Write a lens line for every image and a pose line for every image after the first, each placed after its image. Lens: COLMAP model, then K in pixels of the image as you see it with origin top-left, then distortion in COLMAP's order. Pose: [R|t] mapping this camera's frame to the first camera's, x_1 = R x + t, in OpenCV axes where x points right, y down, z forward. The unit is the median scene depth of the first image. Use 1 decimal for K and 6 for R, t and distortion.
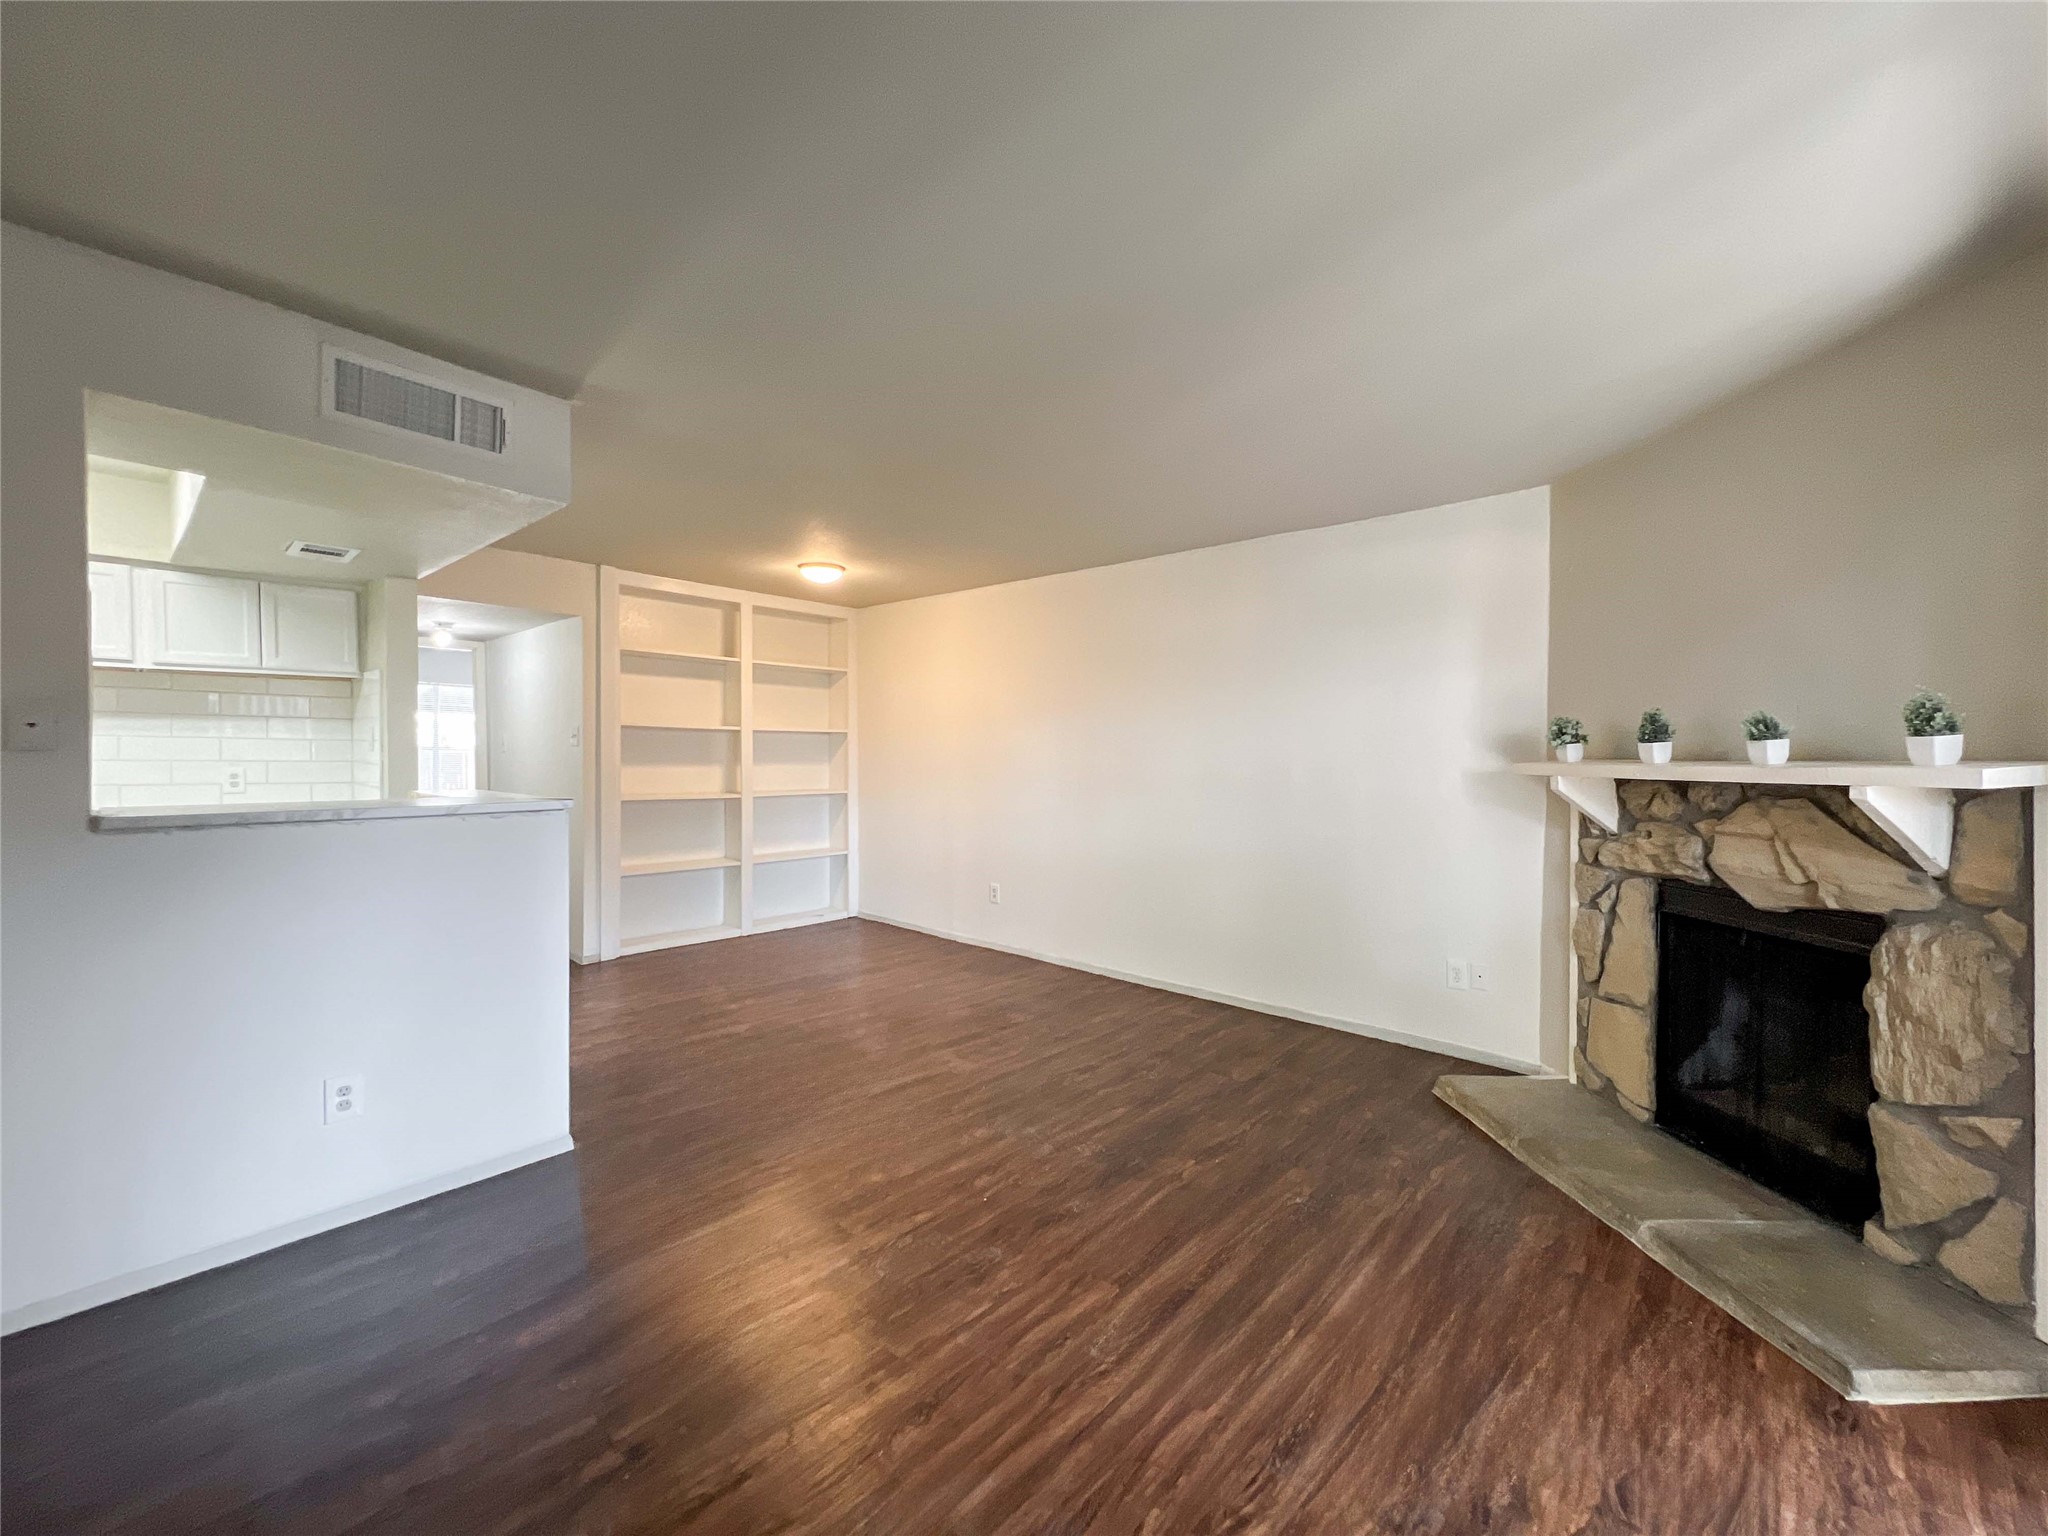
lens RADIAL K [[830.5, 0, 1023.3], [0, 830.5, 762.1], [0, 0, 1]] dist [0.000741, 0.000151]
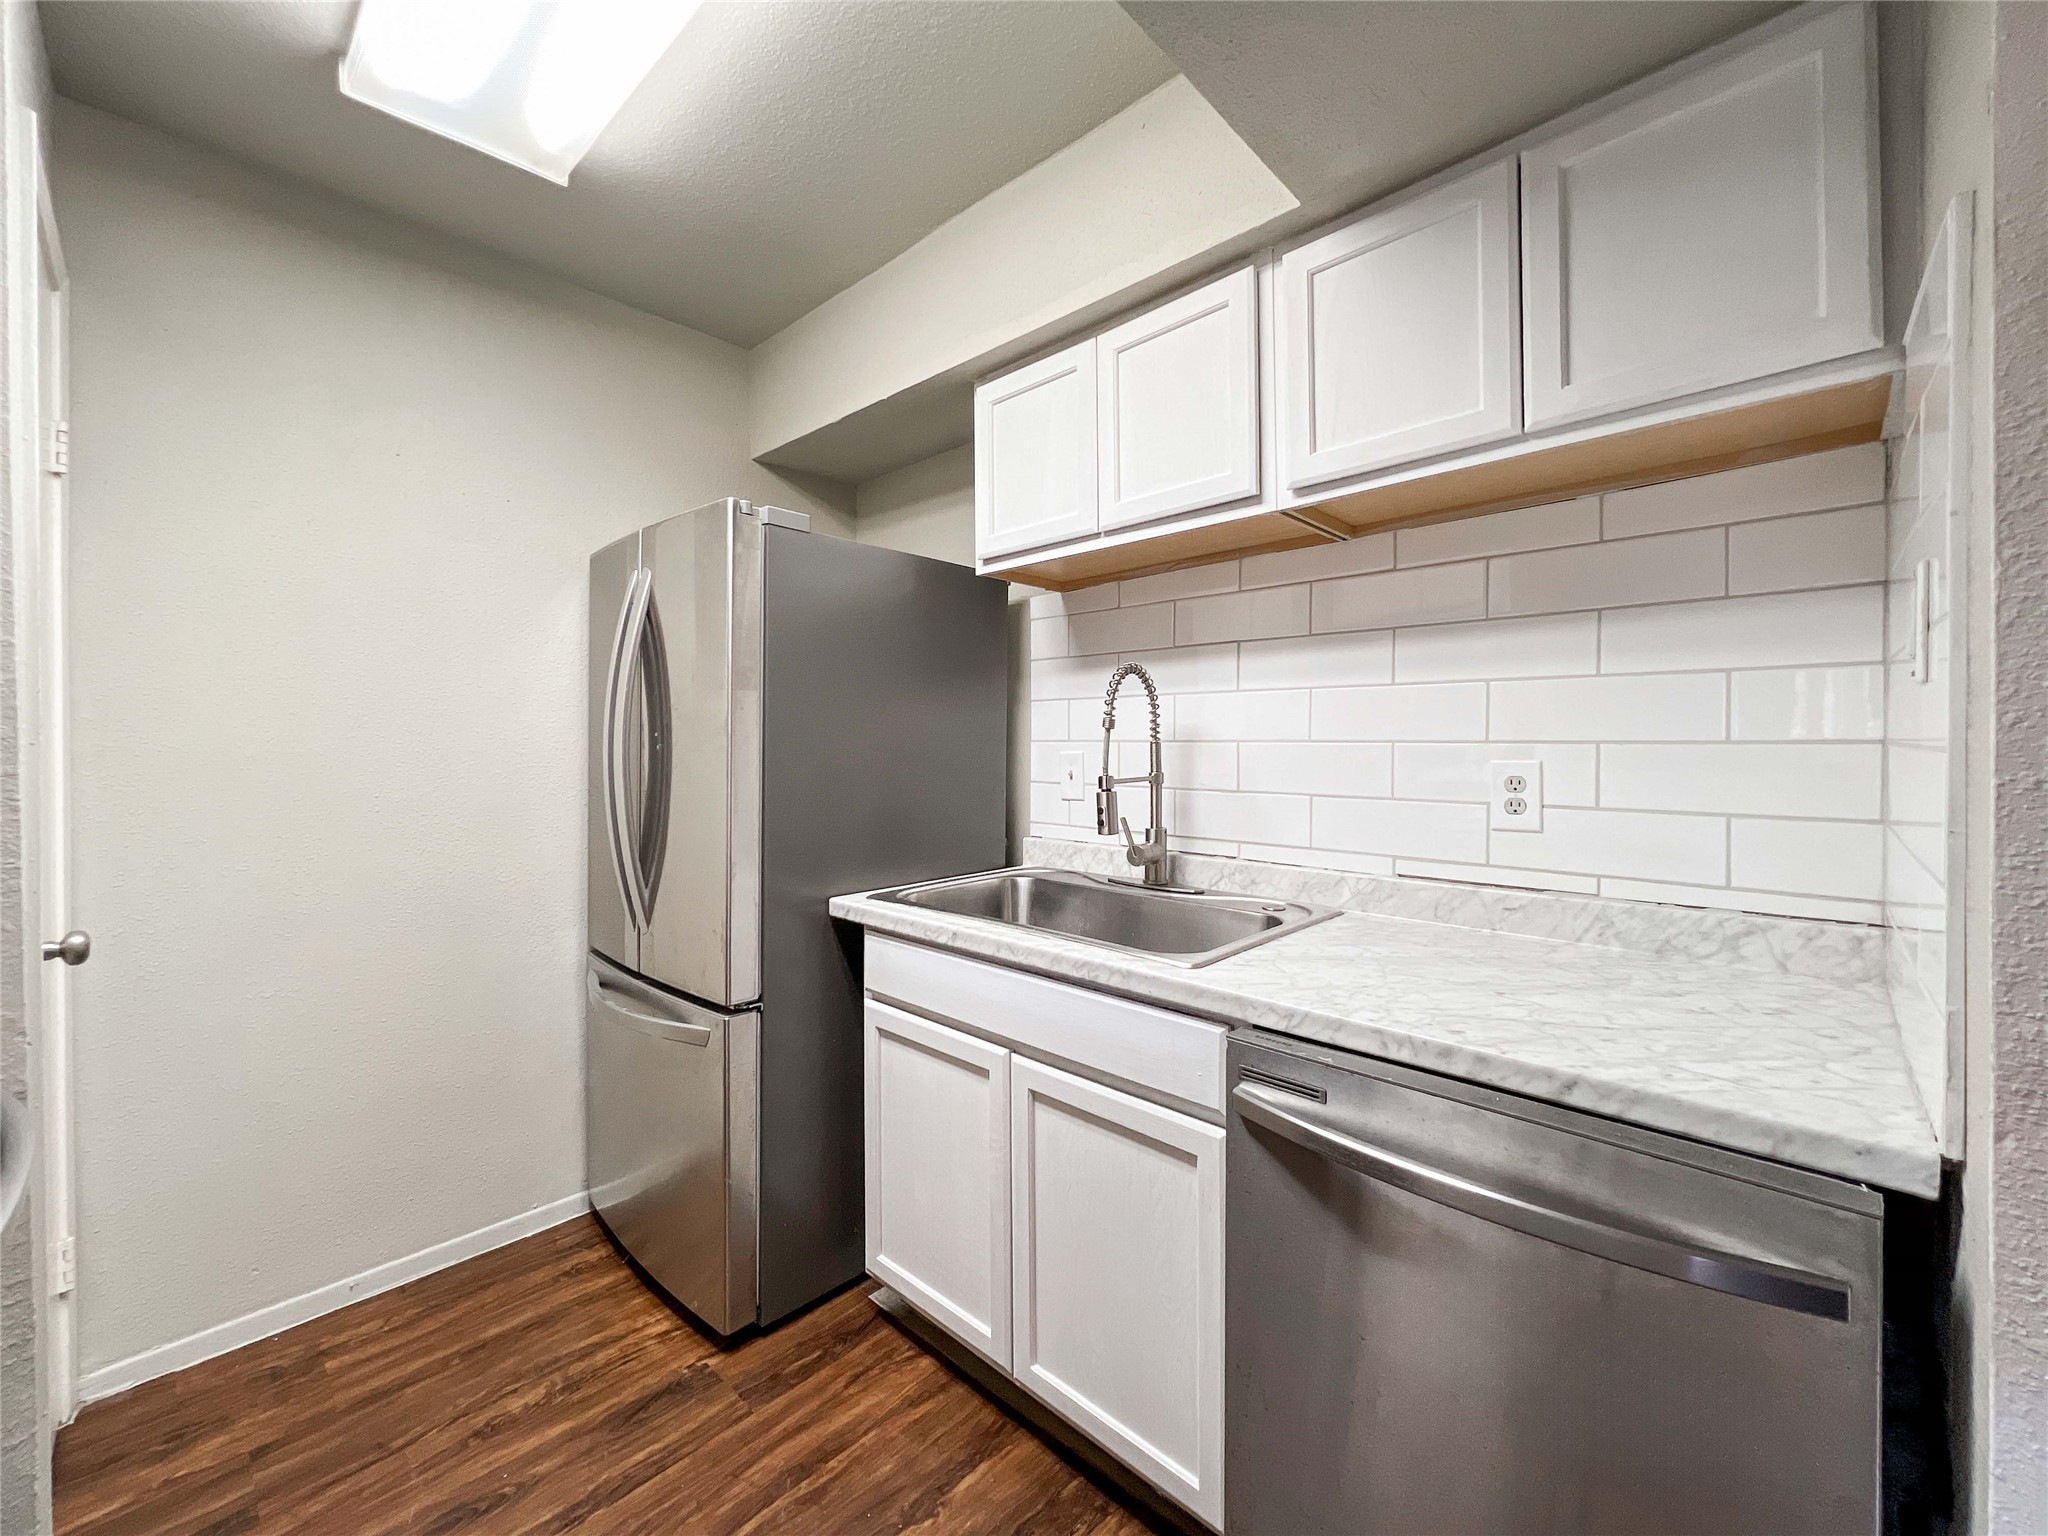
lens RADIAL K [[830.5, 0, 1023.9], [0, 830.5, 751.6], [0, 0, 1]] dist [0.000741, 0.000151]
pose [[-0.043280, 0.006308, -0.999043, -0.583589], [-0.006789, 0.999955, 0.006608, 0.002224], [0.999040, 0.007068, -0.043235, 0.804580]]
